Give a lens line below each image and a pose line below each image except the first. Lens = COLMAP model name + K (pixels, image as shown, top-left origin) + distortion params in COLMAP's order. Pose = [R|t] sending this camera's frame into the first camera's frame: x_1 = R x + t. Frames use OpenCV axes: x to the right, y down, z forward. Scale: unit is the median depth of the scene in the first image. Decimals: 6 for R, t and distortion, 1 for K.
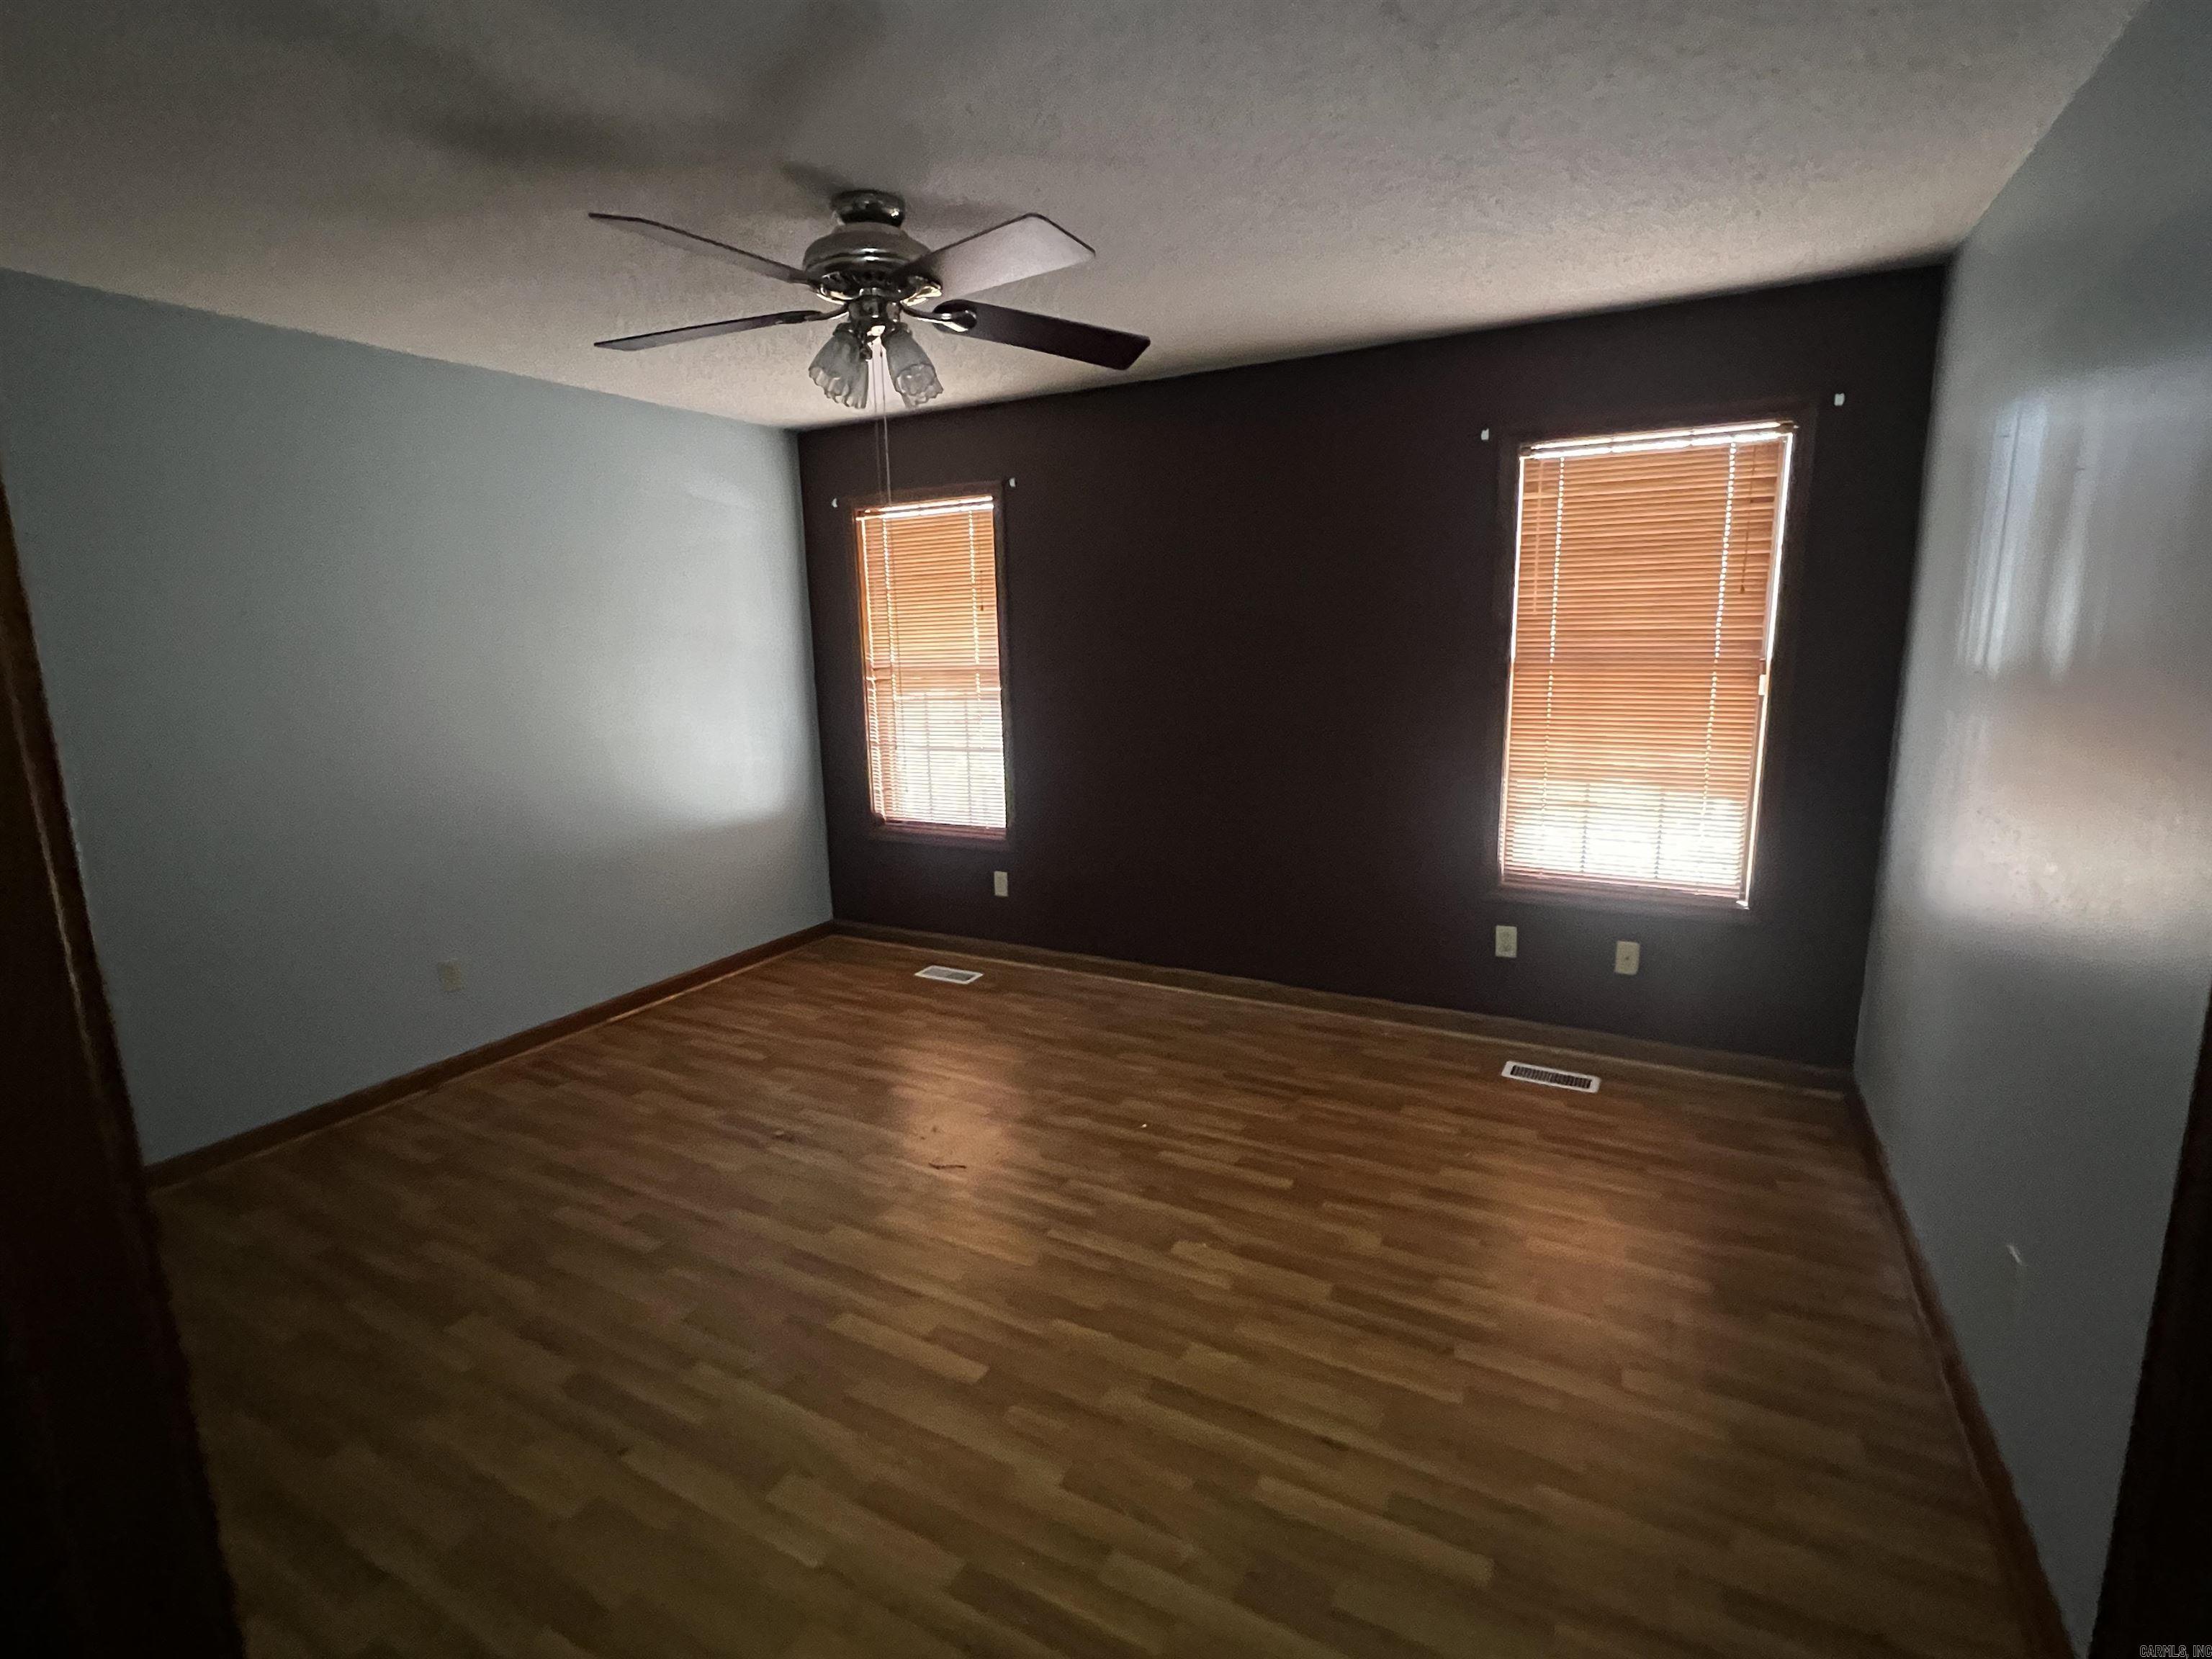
lens RADIAL K [[1057.6, 0, 1106.0], [0, 1057.6, 829.5], [0, 0, 1]] dist [-0.003670, -0.000320]
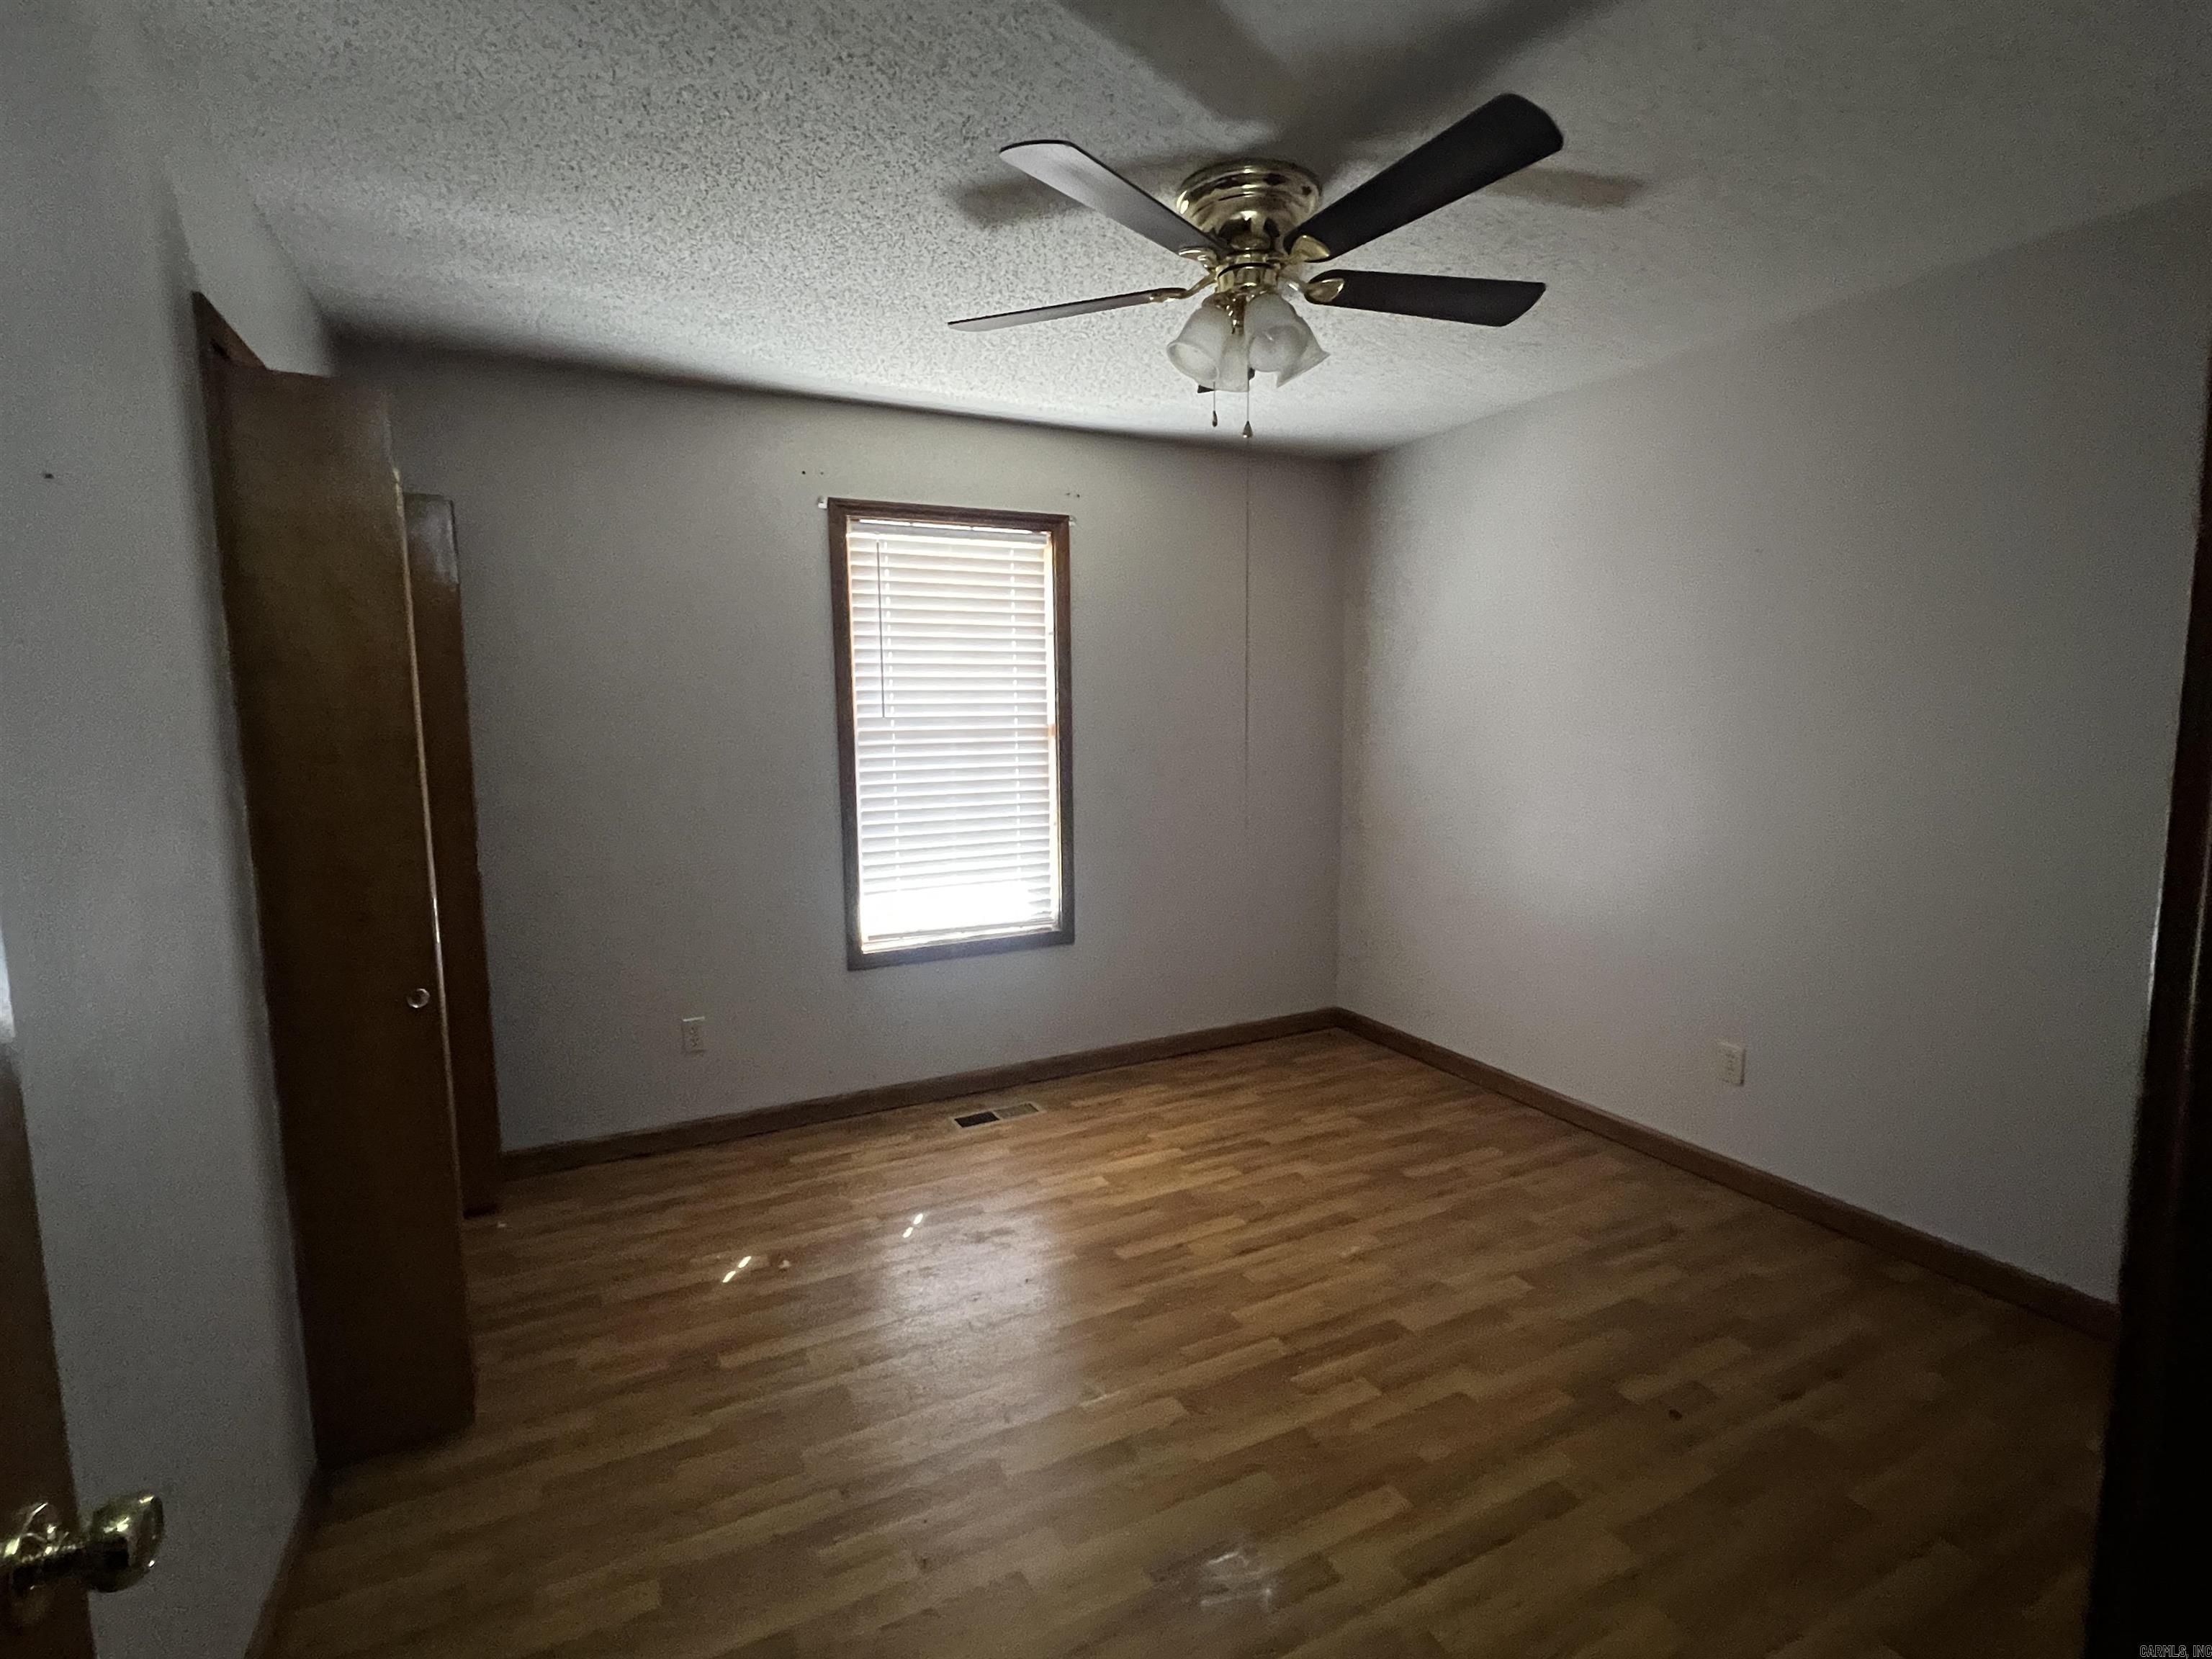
lens RADIAL K [[1057.6, 0, 1106.0], [0, 1057.6, 829.5], [0, 0, 1]] dist [-0.003670, -0.000320]
pose [[-0.583677, 0.106892, -0.804919, 0.492973], [-0.143278, 0.962185, 0.231673, -0.221242], [0.799245, 0.250550, -0.546290, 1.305172]]
